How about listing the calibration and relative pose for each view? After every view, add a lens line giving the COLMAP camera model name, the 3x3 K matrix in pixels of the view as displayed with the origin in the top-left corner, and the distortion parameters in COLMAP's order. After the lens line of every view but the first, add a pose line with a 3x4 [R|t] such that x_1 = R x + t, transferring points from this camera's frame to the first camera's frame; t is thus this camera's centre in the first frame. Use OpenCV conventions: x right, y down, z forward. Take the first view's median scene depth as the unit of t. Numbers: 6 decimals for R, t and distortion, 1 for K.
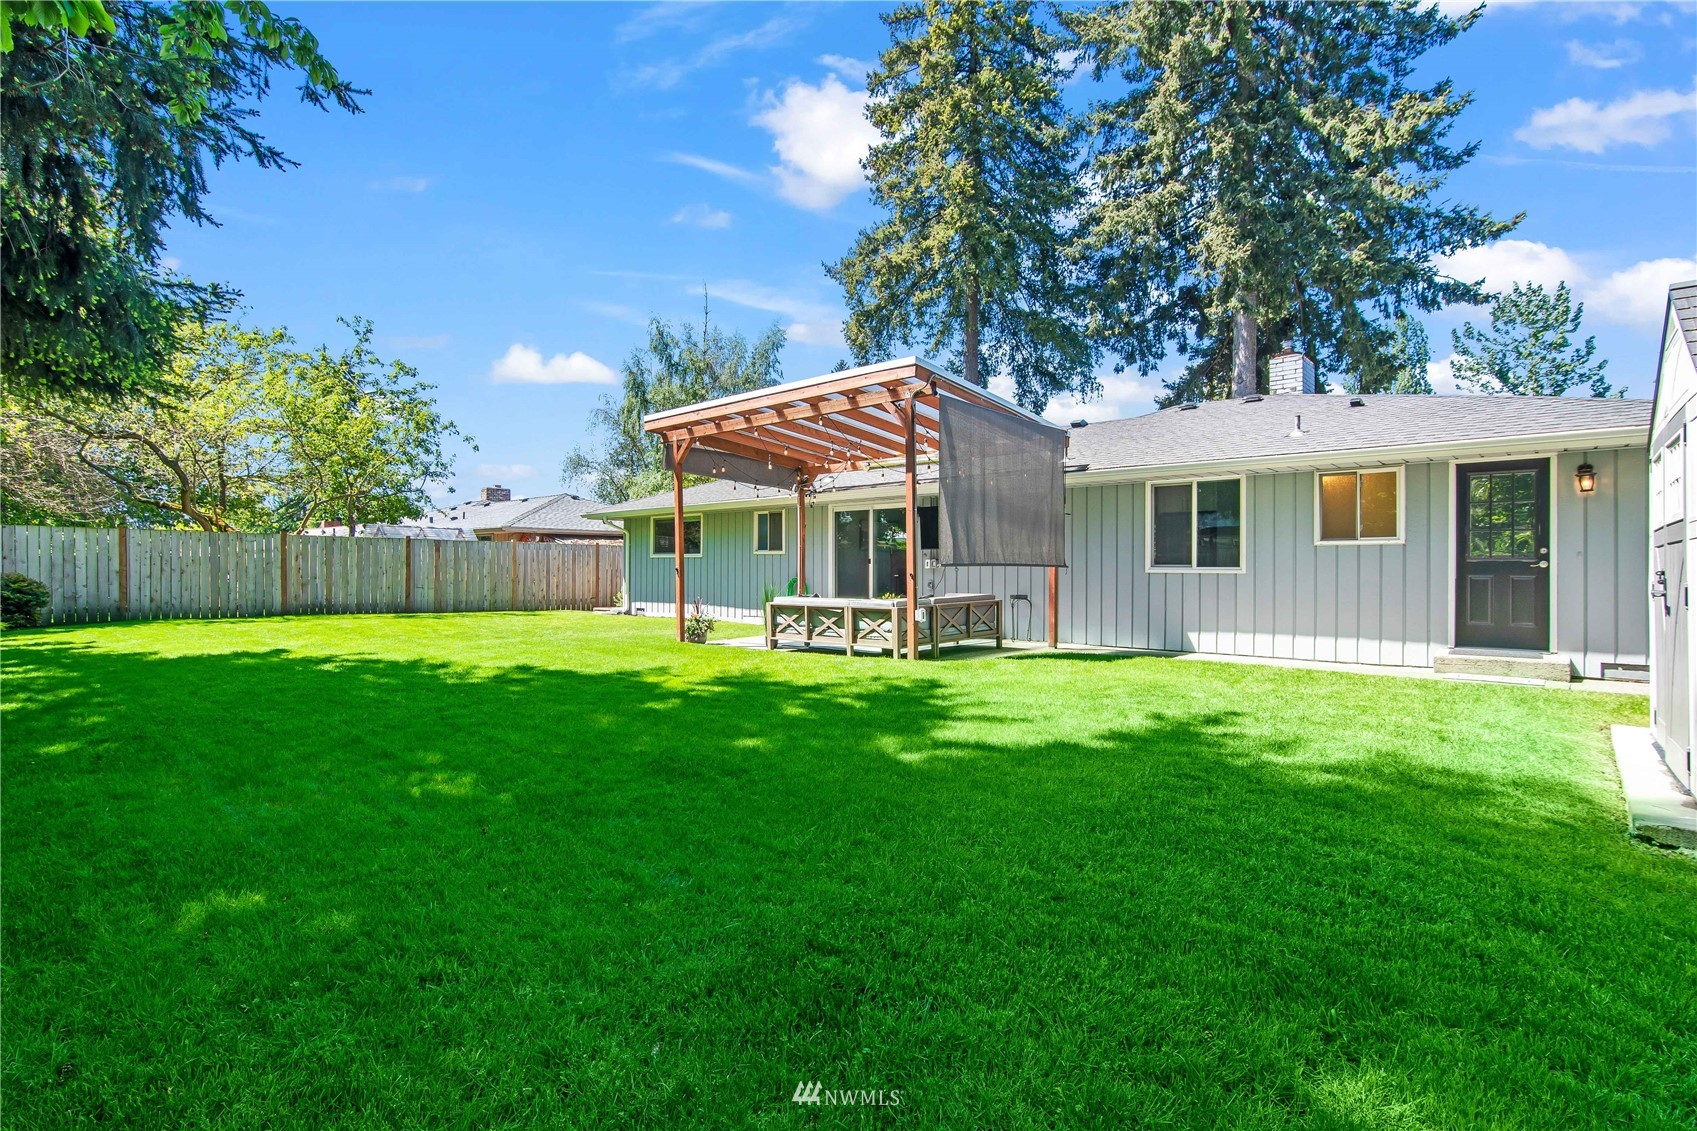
lens RADIAL K [[843.1, 0, 848.5], [0, 843.1, 565.5], [0, 0, 1]] dist [-0.000098, -0.000379]
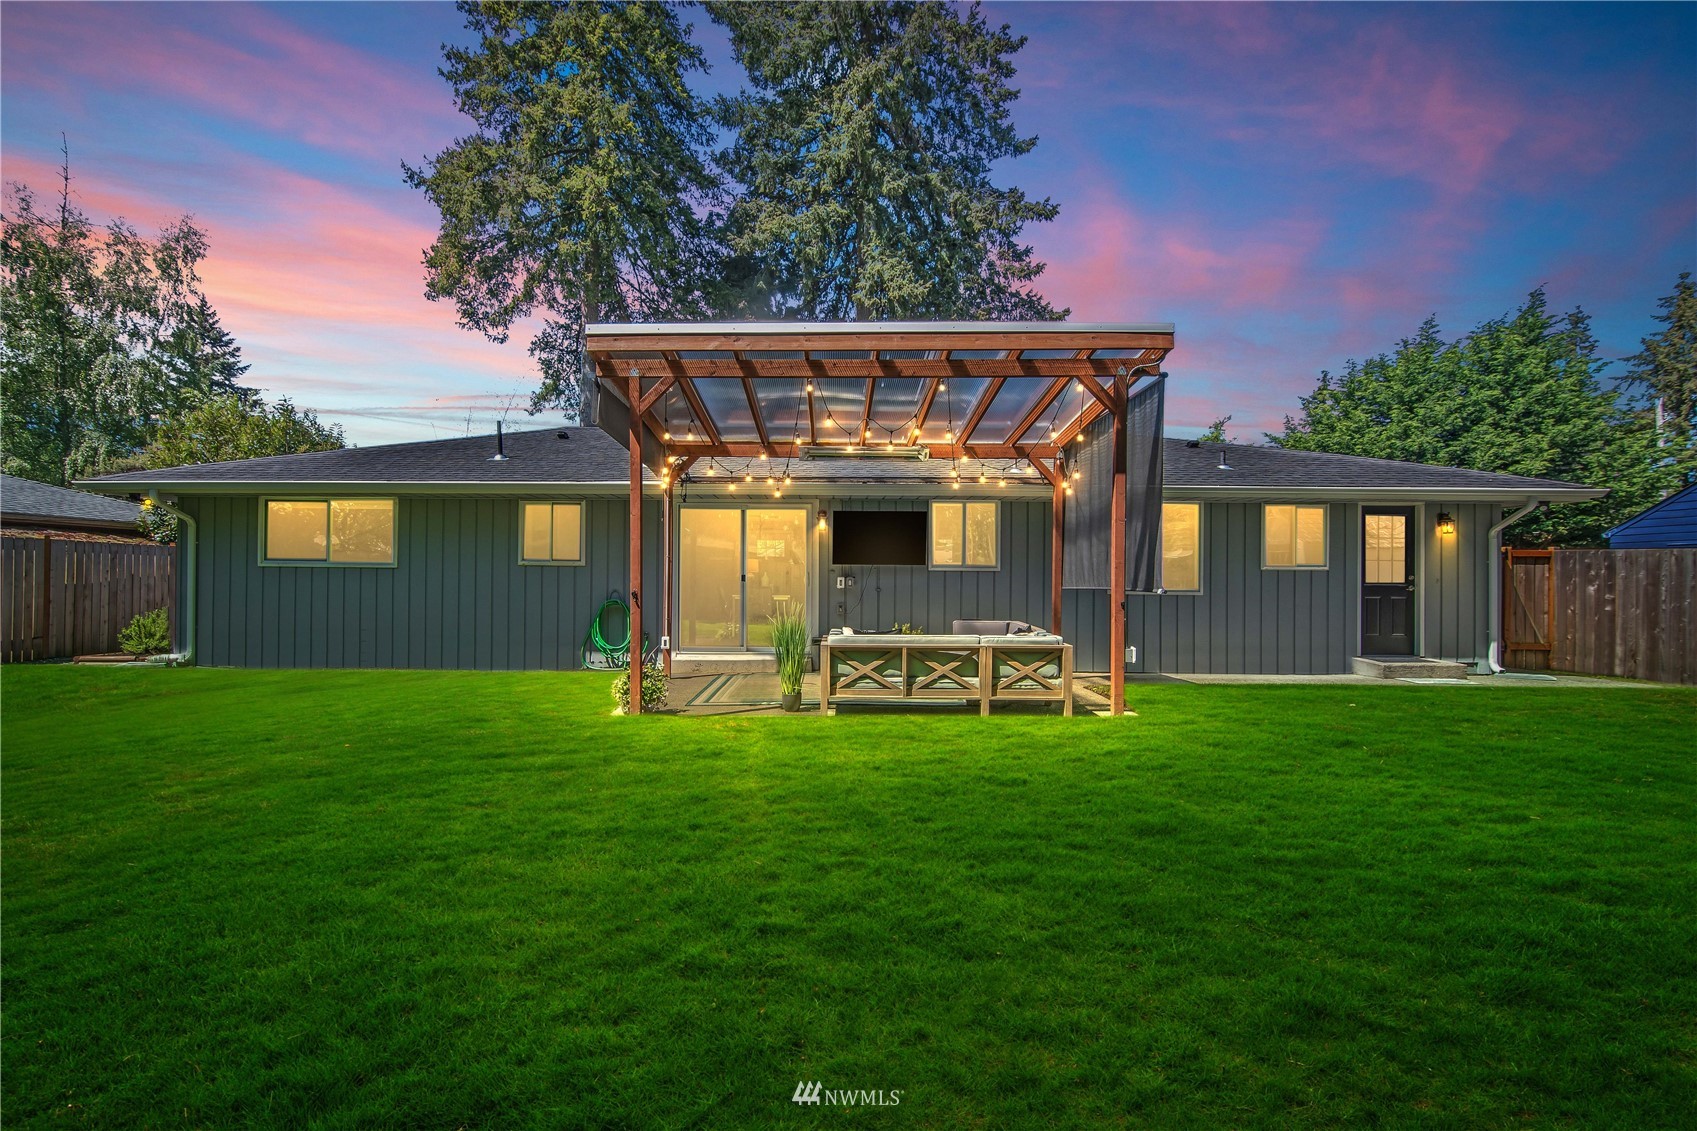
lens RADIAL K [[830.0, 0, 820.2], [0, 830.0, 578.9], [0, 0, 1]] dist [0.002299, 0.000321]
pose [[0.739723, 0.005996, 0.672884, -0.562271], [-0.005259, 0.999981, -0.003130, -0.006066], [-0.672891, -0.001223, 0.739741, 0.539614]]
